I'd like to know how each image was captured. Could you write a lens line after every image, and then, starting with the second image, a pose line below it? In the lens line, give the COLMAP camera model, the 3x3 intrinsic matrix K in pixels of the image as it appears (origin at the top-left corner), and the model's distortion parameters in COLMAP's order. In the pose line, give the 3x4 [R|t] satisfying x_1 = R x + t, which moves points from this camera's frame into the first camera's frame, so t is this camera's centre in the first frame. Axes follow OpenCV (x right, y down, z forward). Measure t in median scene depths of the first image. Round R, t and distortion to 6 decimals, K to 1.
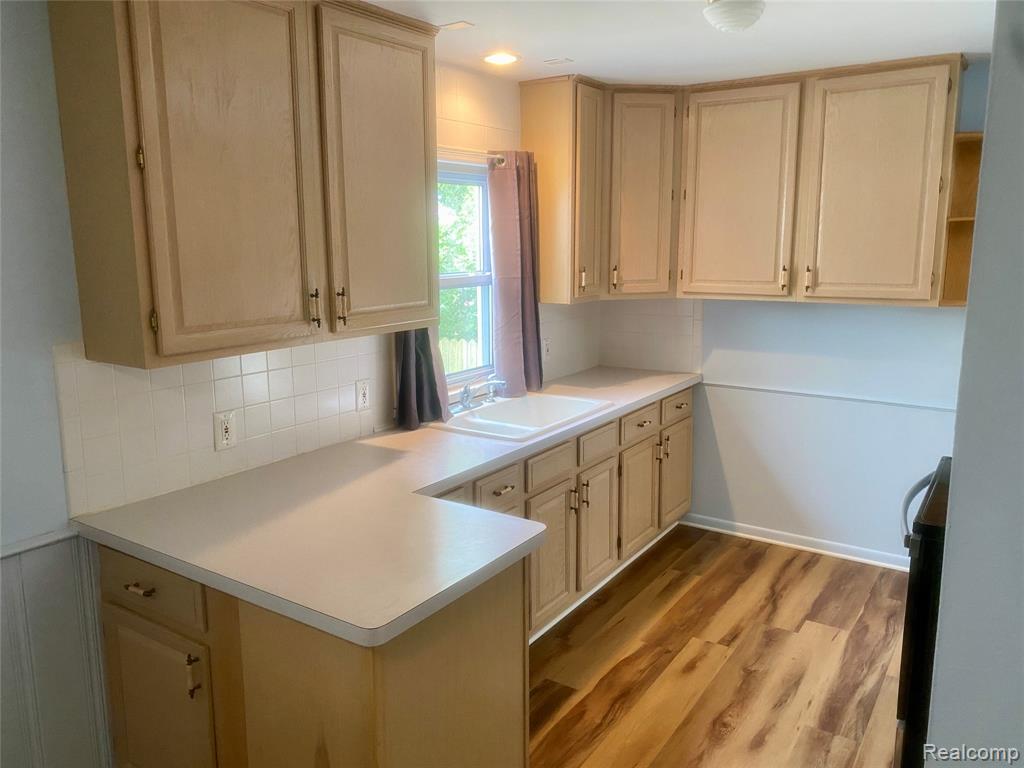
lens RADIAL K [[779.4, 0, 510.3], [0, 779.4, 381.0], [0, 0, 1]] dist [0.014409, -0.010736]
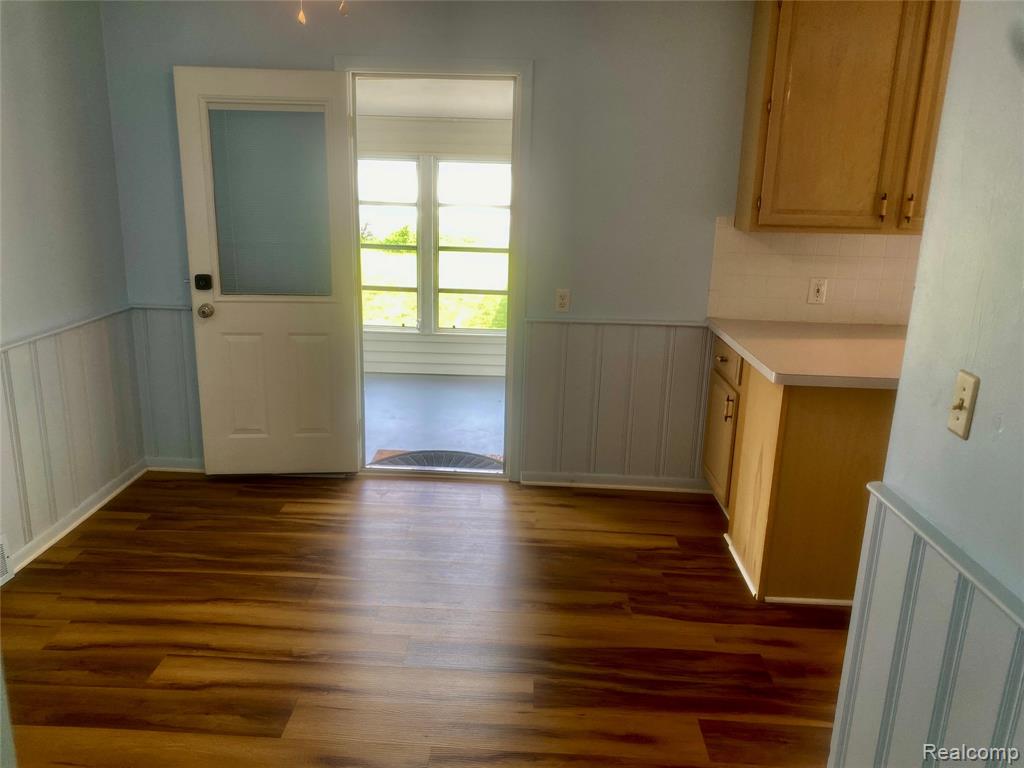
lens RADIAL K [[779.4, 0, 502.8], [0, 779.4, 382.5], [0, 0, 1]] dist [0.014409, -0.010736]
pose [[0.529027, 0.240011, -0.813957, 0.421646], [-0.176330, 0.969325, 0.171219, 0.062768], [0.830083, 0.052946, 0.555120, -0.224451]]
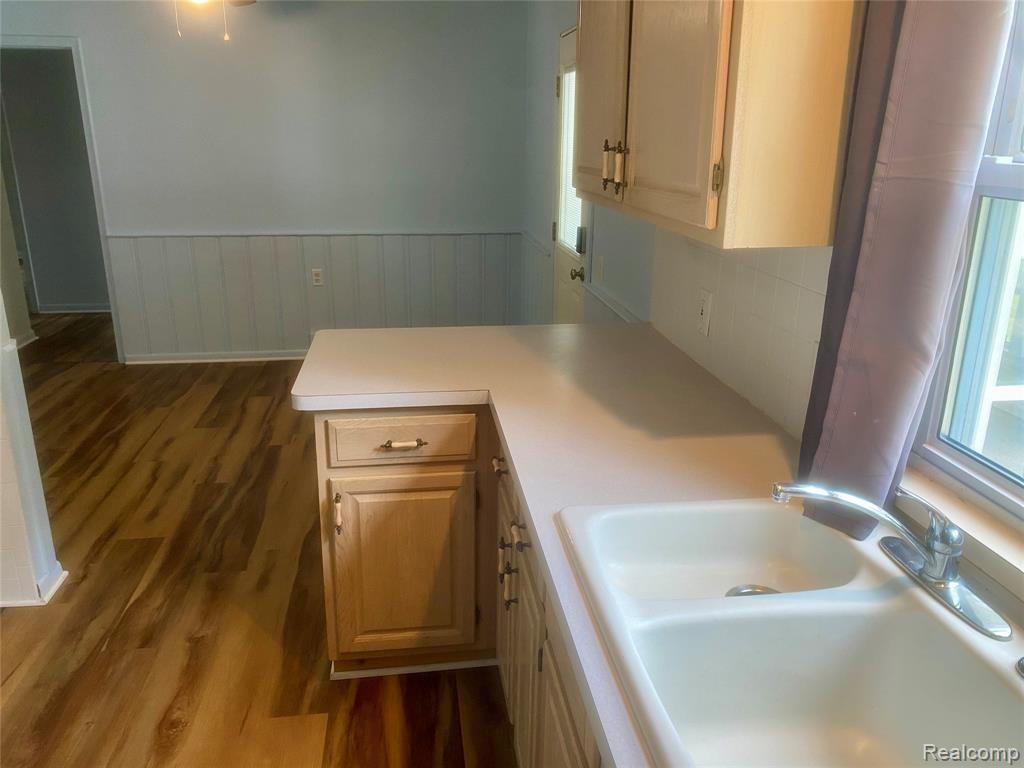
lens RADIAL K [[779.4, 0, 512.4], [0, 779.4, 384.5], [0, 0, 1]] dist [0.014409, -0.010736]
pose [[-0.744977, 0.202561, -0.635593, 0.269660], [-0.118945, 0.897182, 0.425343, -0.147736], [0.656401, 0.392471, -0.644286, 1.047276]]
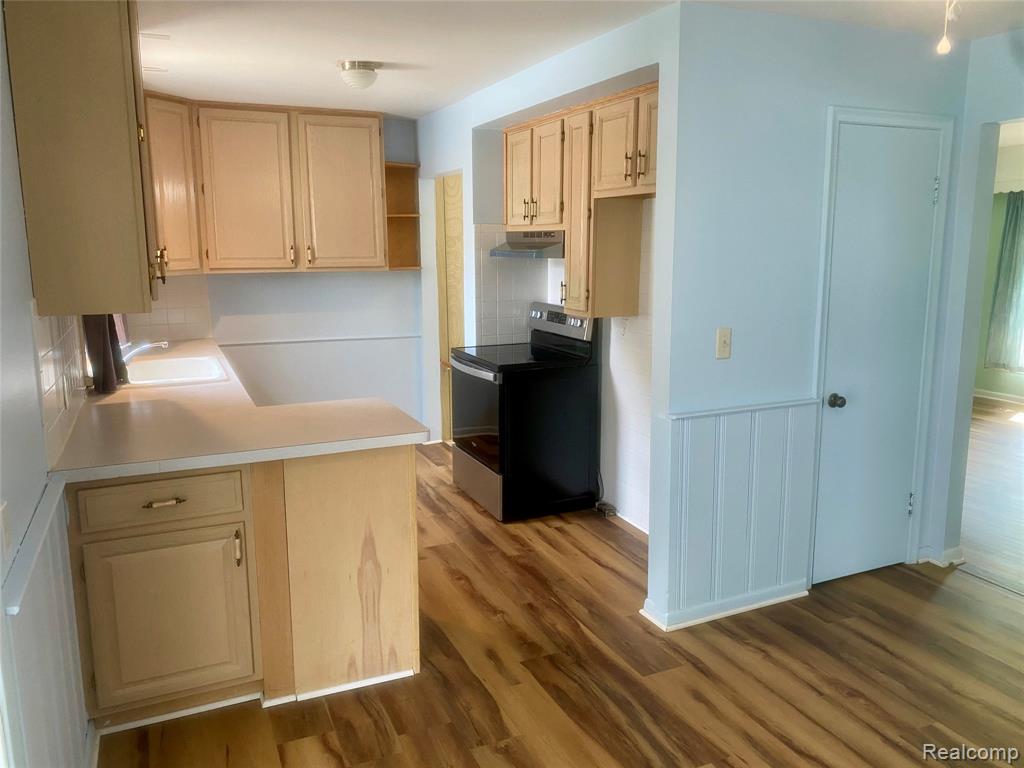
lens RADIAL K [[779.4, 0, 511.9], [0, 779.4, 383.7], [0, 0, 1]] dist [0.014409, -0.010736]
pose [[0.532003, -0.146120, 0.834040, -0.656458], [0.150152, 0.985667, 0.076908, 0.046555], [-0.833323, 0.084317, 0.546318, -0.054497]]
